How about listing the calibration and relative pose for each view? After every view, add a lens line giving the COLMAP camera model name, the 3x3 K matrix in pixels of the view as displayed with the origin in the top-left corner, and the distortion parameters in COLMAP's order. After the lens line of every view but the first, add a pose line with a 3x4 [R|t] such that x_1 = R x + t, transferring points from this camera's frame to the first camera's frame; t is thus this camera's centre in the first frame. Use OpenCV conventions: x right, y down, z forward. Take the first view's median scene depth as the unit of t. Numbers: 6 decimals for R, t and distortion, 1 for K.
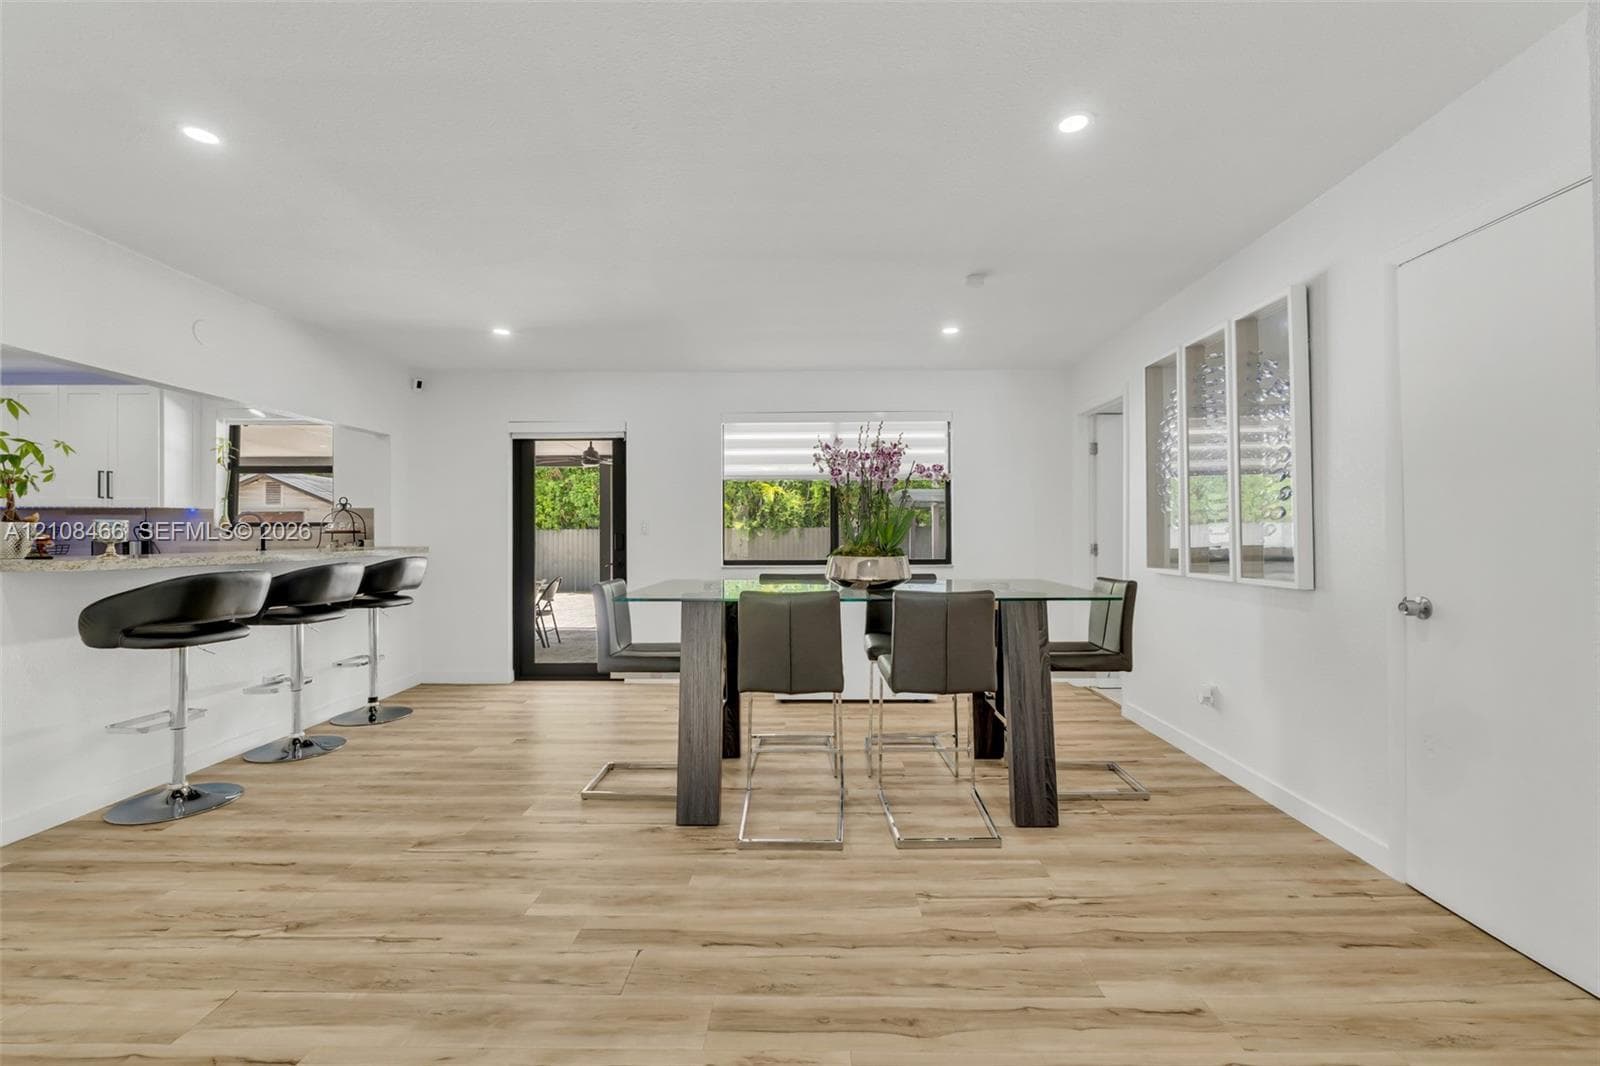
lens RADIAL K [[678.1, 0, 810.8], [0, 678.1, 527.1], [0, 0, 1]] dist [-0.004668, -0.000171]
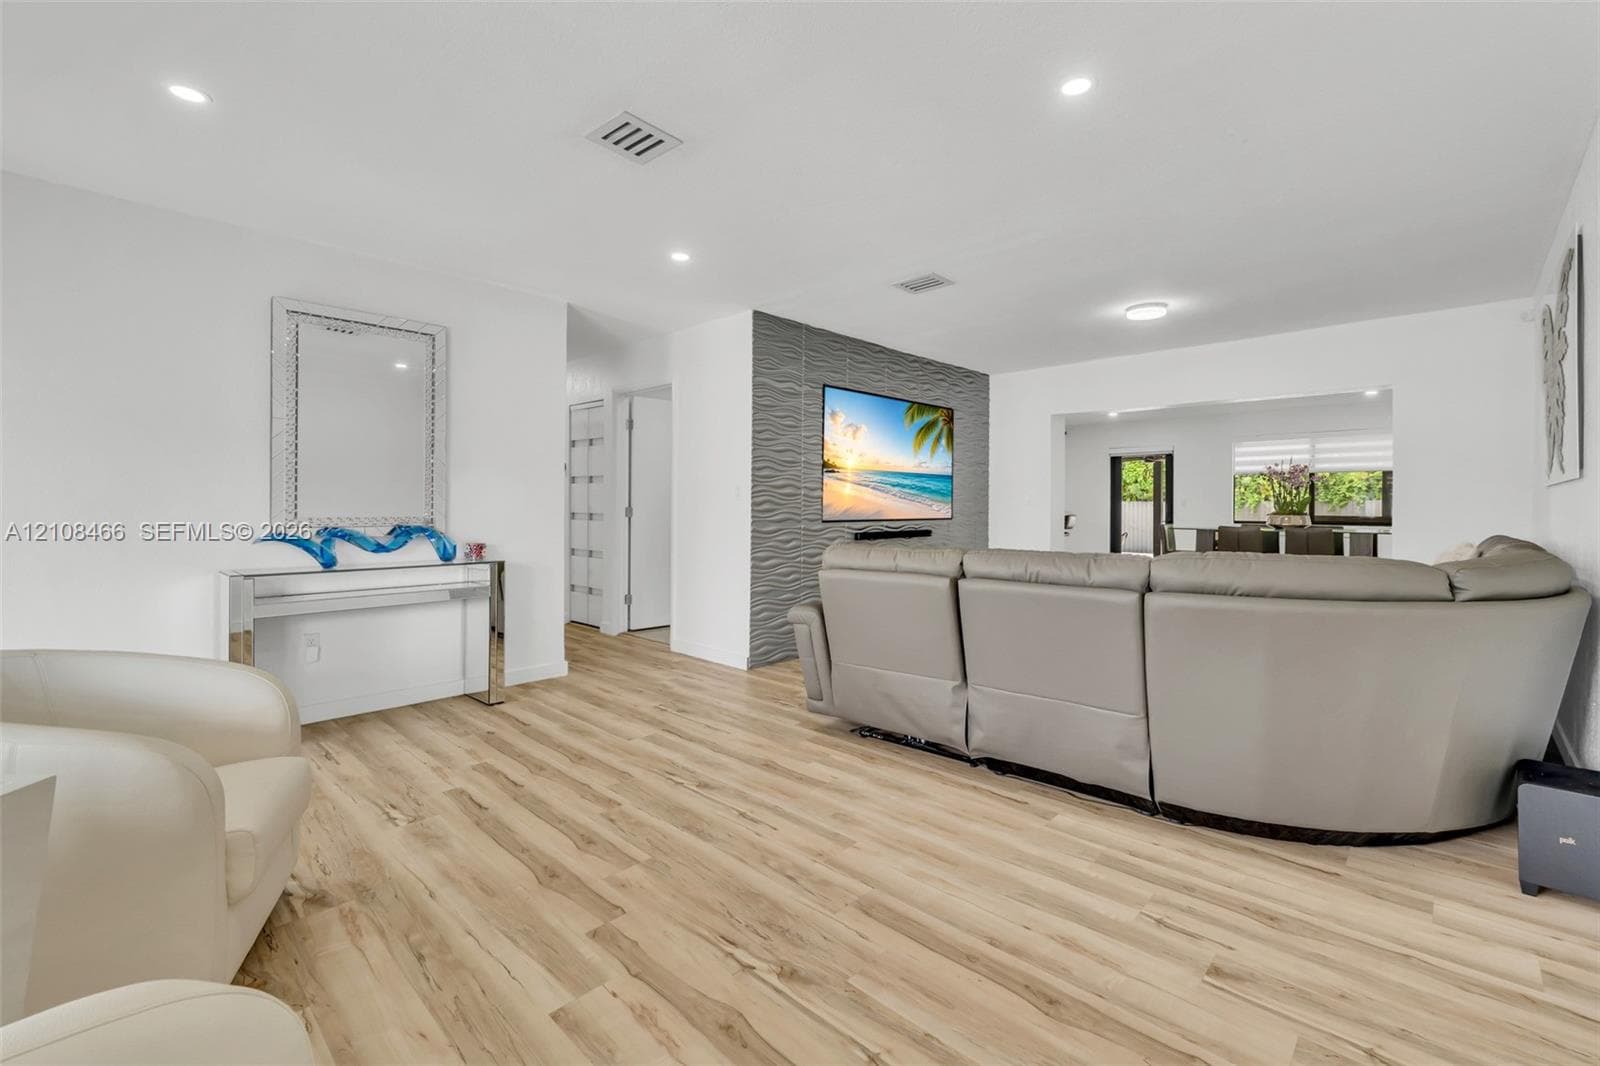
lens RADIAL K [[690.9, 0, 807.1], [0, 690.9, 492.9], [0, 0, 1]] dist [-0.009489, 0.001520]
pose [[0.728335, -0.005235, -0.685202, 0.379731], [-0.000238, 0.999969, -0.007892, -0.011433], [0.685222, 0.005911, 0.728311, -1.390107]]
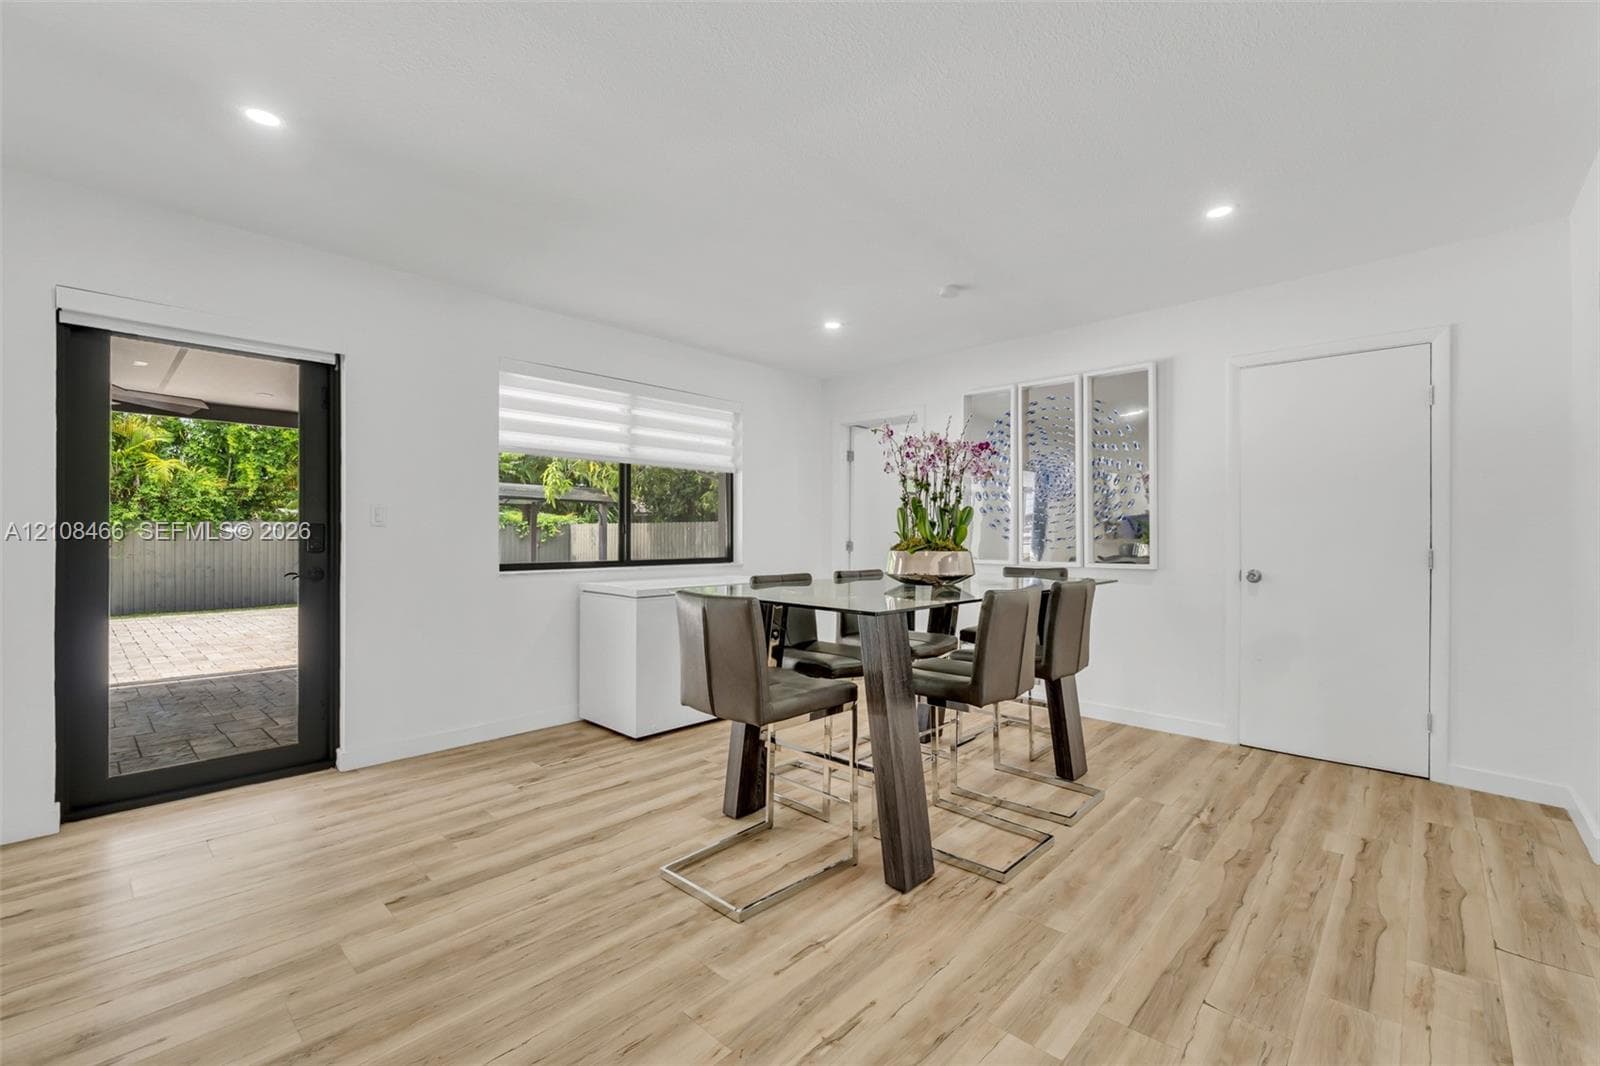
lens RADIAL K [[678.0, 0, 806.5], [0, 678.0, 534.2], [0, 0, 1]] dist [-0.007584, 0.000590]
pose [[0.667577, 0.008238, 0.744495, -0.580307], [-0.015094, 0.999883, 0.002470, 0.014138], [-0.744387, -0.012887, 0.667624, 0.378544]]
